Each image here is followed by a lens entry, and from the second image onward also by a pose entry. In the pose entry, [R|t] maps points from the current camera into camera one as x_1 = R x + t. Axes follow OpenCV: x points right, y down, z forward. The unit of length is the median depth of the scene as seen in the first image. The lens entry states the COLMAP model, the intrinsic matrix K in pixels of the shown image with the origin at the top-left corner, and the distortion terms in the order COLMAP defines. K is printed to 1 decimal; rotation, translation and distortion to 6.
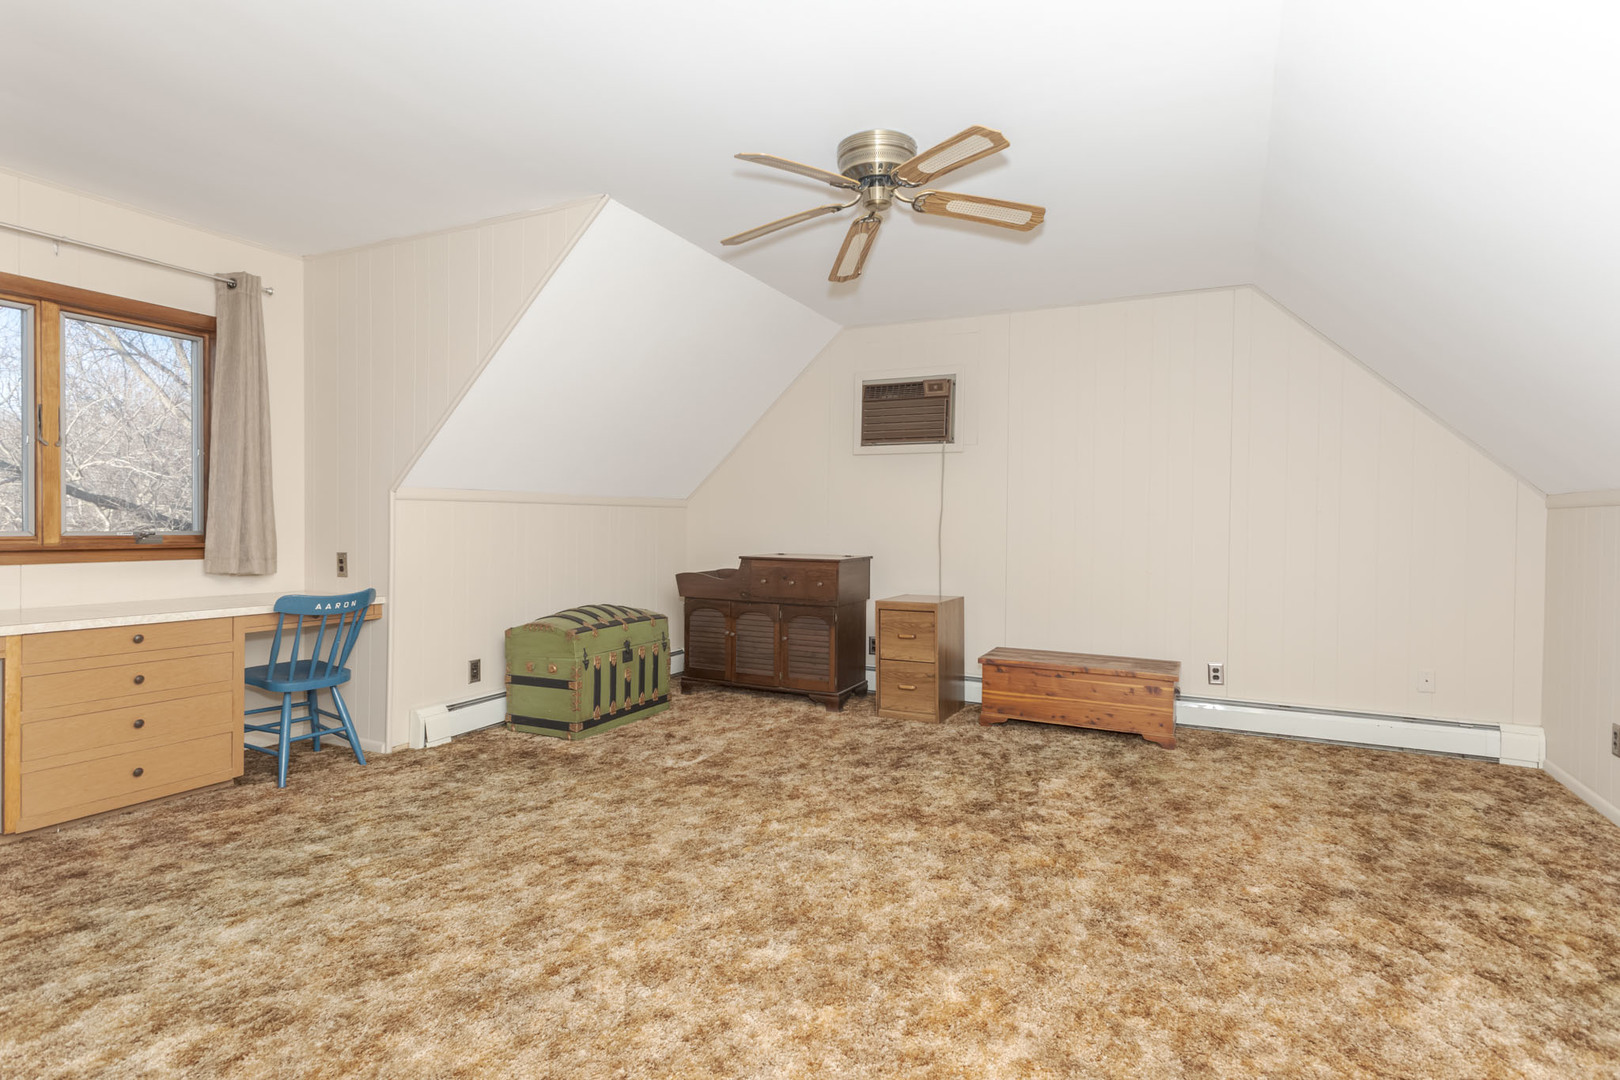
lens RADIAL K [[838.0, 0, 807.5], [0, 838.0, 535.7], [0, 0, 1]] dist [0.002126, 0.000029]
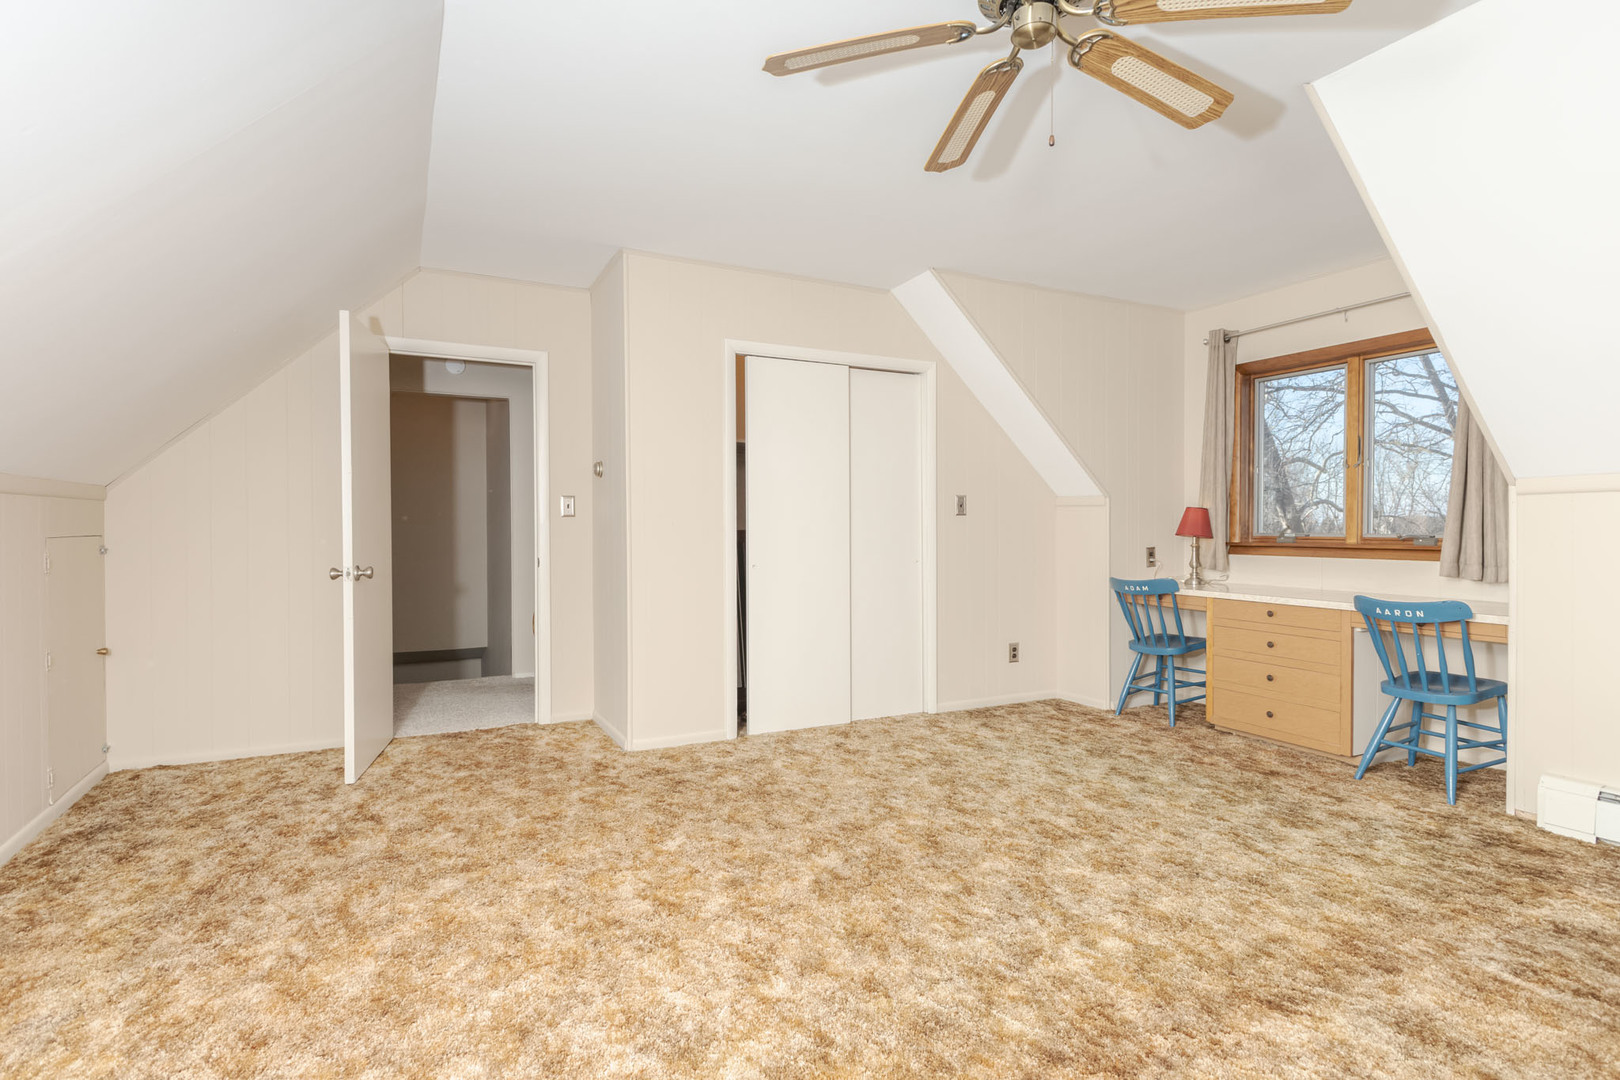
lens RADIAL K [[838.0, 0, 808.6], [0, 838.0, 535.0], [0, 0, 1]] dist [0.002126, 0.000029]
pose [[-0.618577, 0.002909, -0.785719, 0.704196], [-0.013229, 0.999813, 0.014116, -0.010372], [0.785613, 0.019126, -0.618423, 1.261218]]
